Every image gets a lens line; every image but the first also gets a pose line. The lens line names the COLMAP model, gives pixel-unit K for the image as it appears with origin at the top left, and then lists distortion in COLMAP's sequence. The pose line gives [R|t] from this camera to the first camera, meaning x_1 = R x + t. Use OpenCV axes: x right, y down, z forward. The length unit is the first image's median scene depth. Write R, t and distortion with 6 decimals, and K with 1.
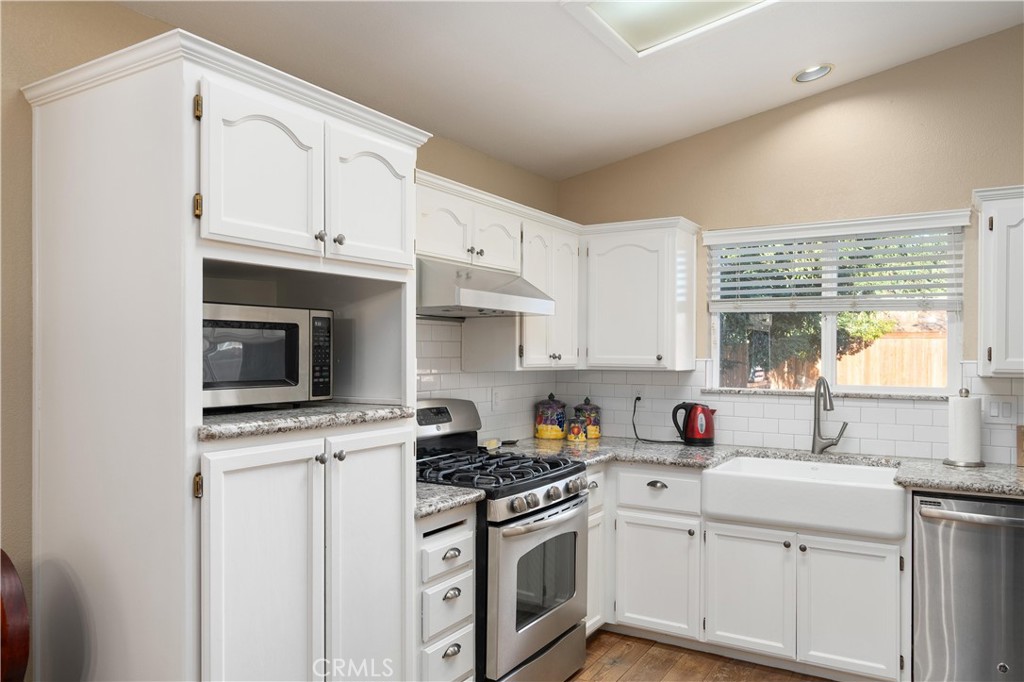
lens RADIAL K [[737.7, 0, 512.0], [0, 737.7, 341.0], [0, 0, 1]] dist [0.012598, 0.004622]
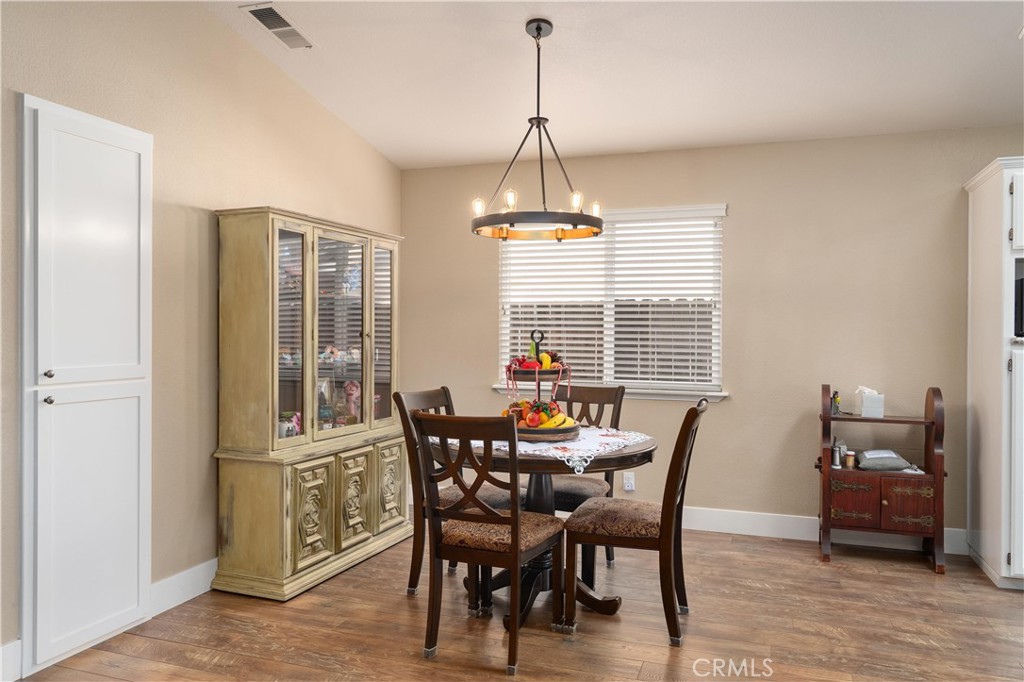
lens RADIAL K [[742.8, 0, 512.0], [0, 742.8, 341.0], [0, 0, 1]] dist [-0.002565, -0.002304]
pose [[0.210751, 0.011739, -0.977469, 0.698634], [0.011484, 0.999829, 0.014484, 0.039282], [0.977472, -0.014278, 0.210581, -0.441524]]
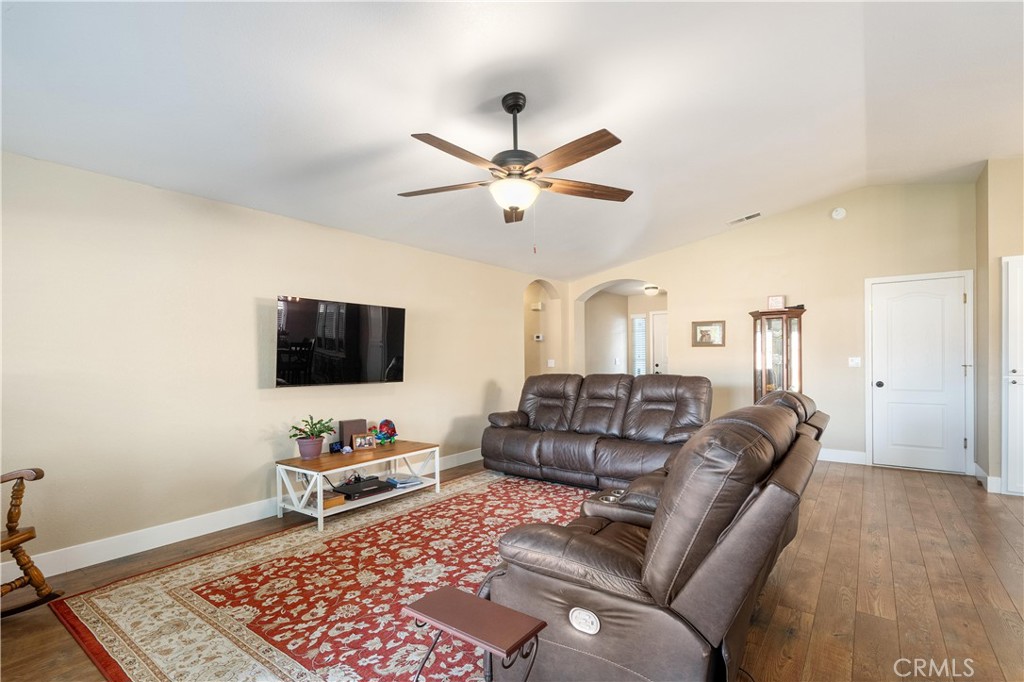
lens RADIAL K [[481.1, 0, 510.5], [0, 481.1, 359.8], [0, 0, 1]] dist [0.000219, 0.000675]
pose [[-0.994917, 0.009258, 0.100273, 0.980806], [0.008055, 0.999891, -0.012393, 0.056463], [-0.100377, -0.011522, -0.994883, 0.617965]]
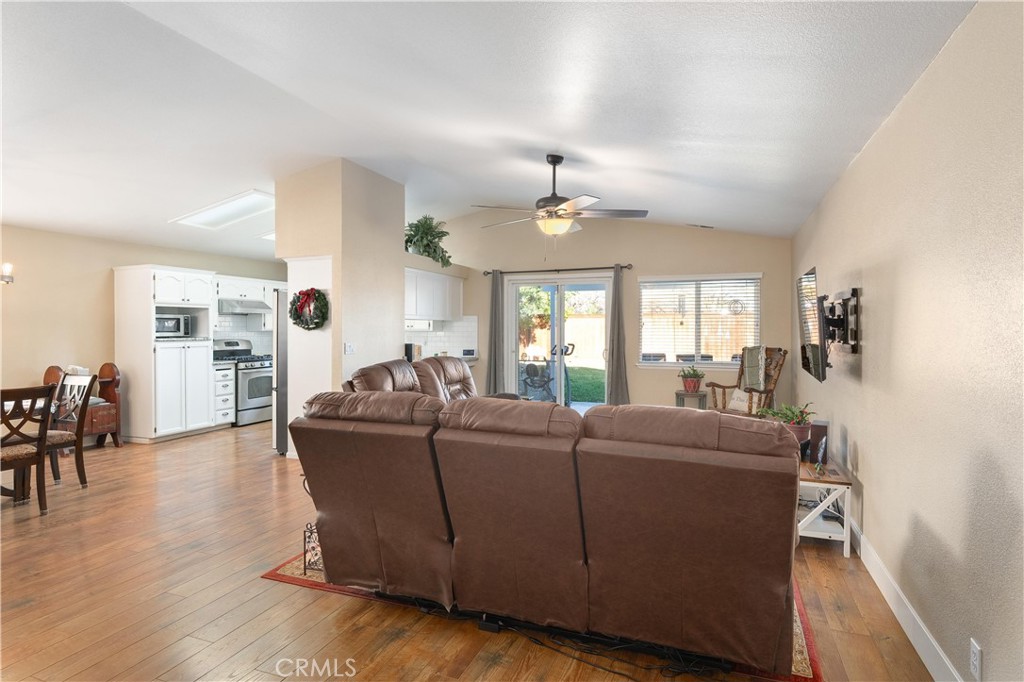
lens RADIAL K [[544.9, 0, 513.9], [0, 544.9, 328.9], [0, 0, 1]] dist [-0.002077, -0.000641]
pose [[0.984057, -0.000749, 0.177852, 0.703919], [-0.002739, 0.999809, 0.019364, -0.017755], [-0.177832, -0.019542, 0.983867, -1.638789]]
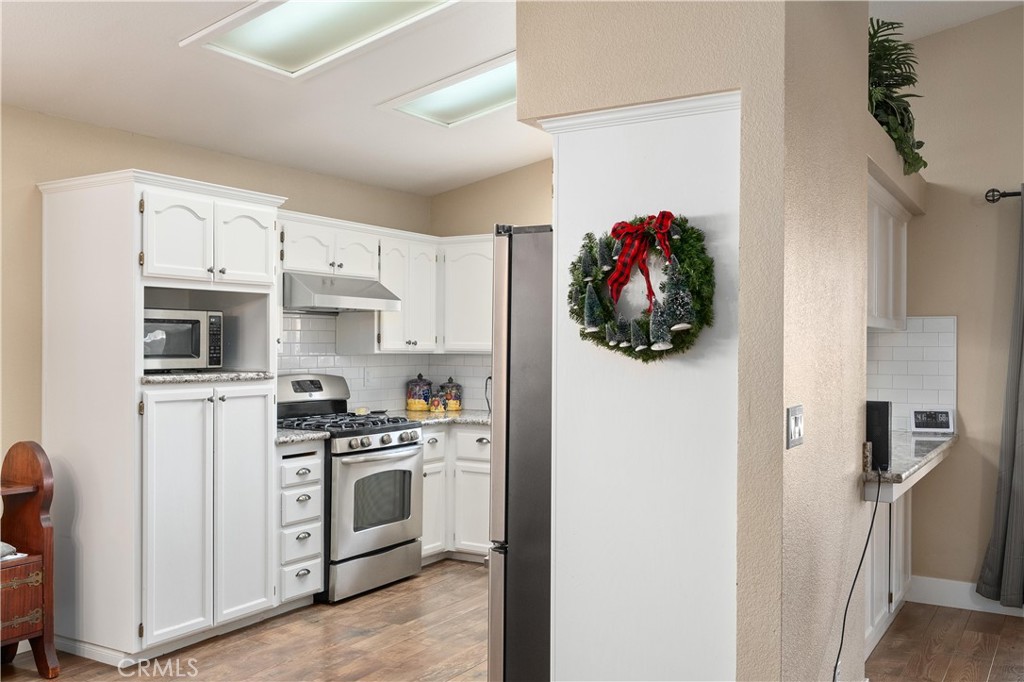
lens RADIAL K [[947.5, 0, 512.0], [0, 947.5, 341.0], [0, 0, 1]] dist [0.006983, -0.000082]
pose [[0.999982, 0.006018, -0.000088, 0.261921], [-0.006016, 0.999876, 0.014586, -0.007913], [0.000176, -0.014585, 0.999894, -0.714638]]
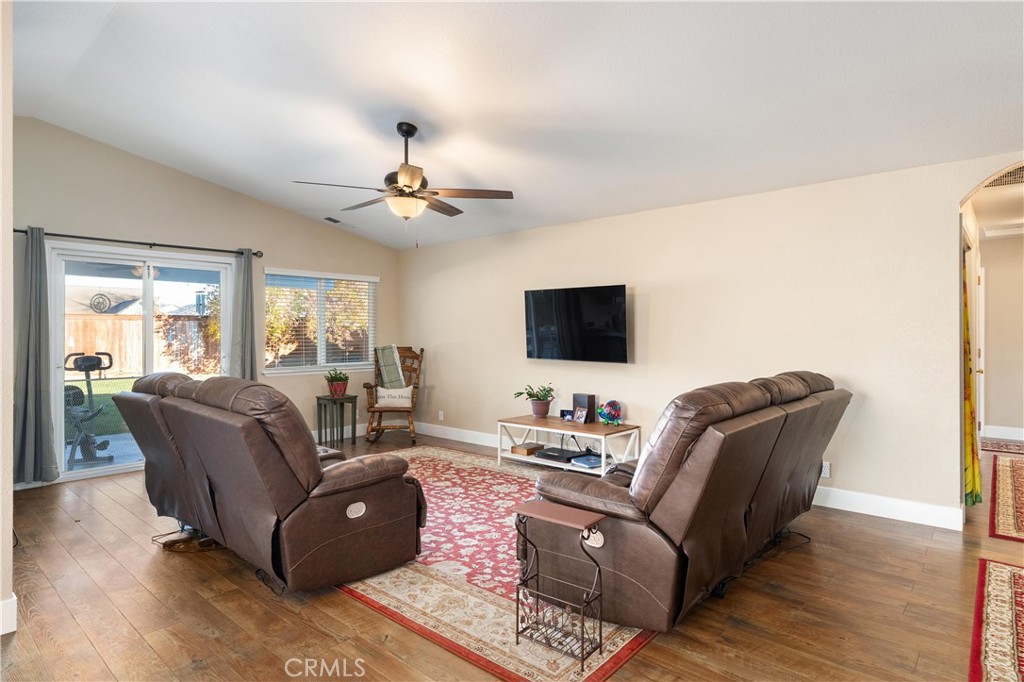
lens RADIAL K [[563.8, 0, 514.2], [0, 563.8, 329.3], [0, 0, 1]] dist [-0.000240, 0.000019]
pose [[0.179032, 0.006701, 0.983821, -0.134172], [-0.013336, 0.999901, -0.004383, 0.019114], [-0.983753, -0.012336, 0.179103, -0.728528]]
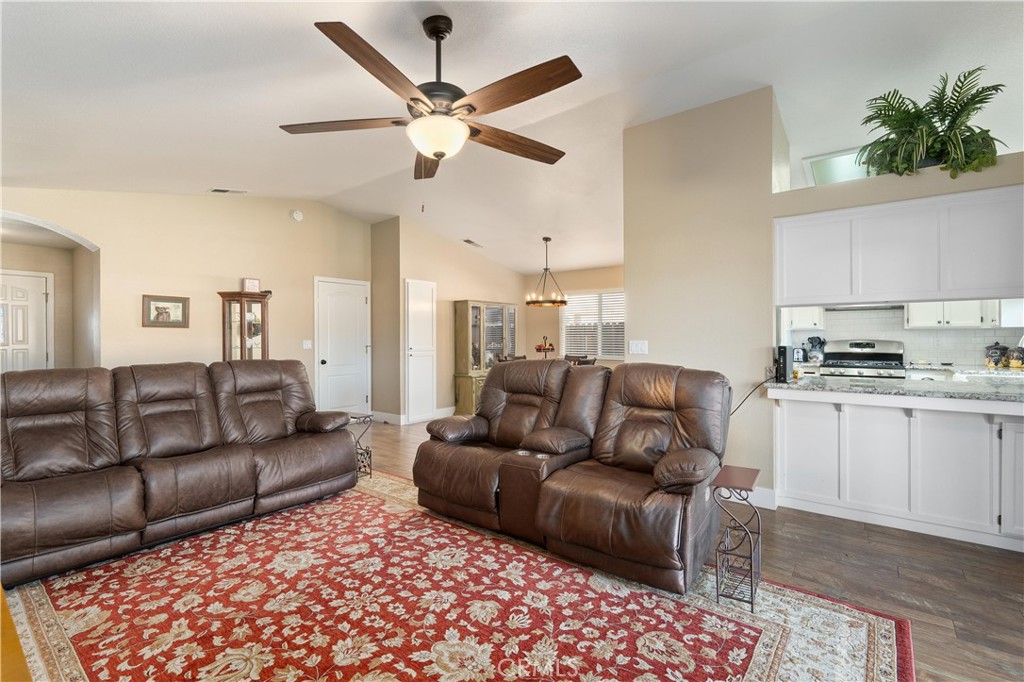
lens RADIAL K [[463.9, 0, 512.0], [0, 463.9, 341.0], [0, 0, 1]] dist [-0.002467, -0.000467]
pose [[-0.129412, 0.008442, -0.991555, 1.739397], [0.021483, 0.999753, 0.005708, 0.045966], [0.991358, -0.020562, -0.129561, -0.069557]]
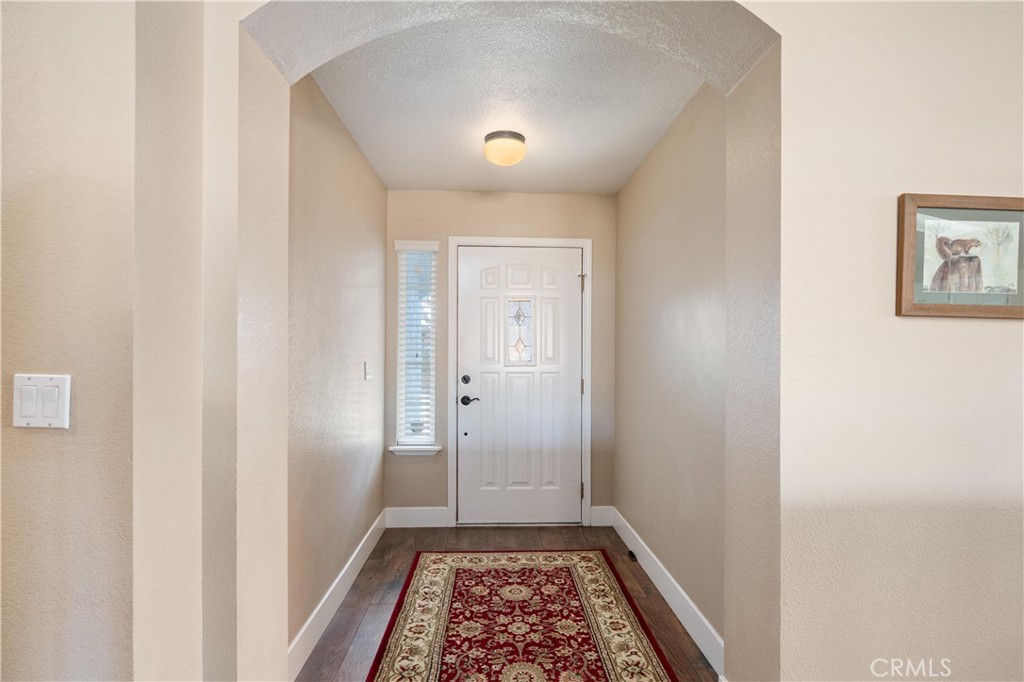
lens RADIAL K [[496.5, 0, 513.4], [0, 496.5, 353.2], [0, 0, 1]] dist [-0.000045, -0.000023]
pose [[-0.833037, -0.000801, -0.553217, 0.935891], [0.007371, 0.999894, -0.012547, 0.018686], [0.553169, -0.014530, -0.832943, -1.248613]]
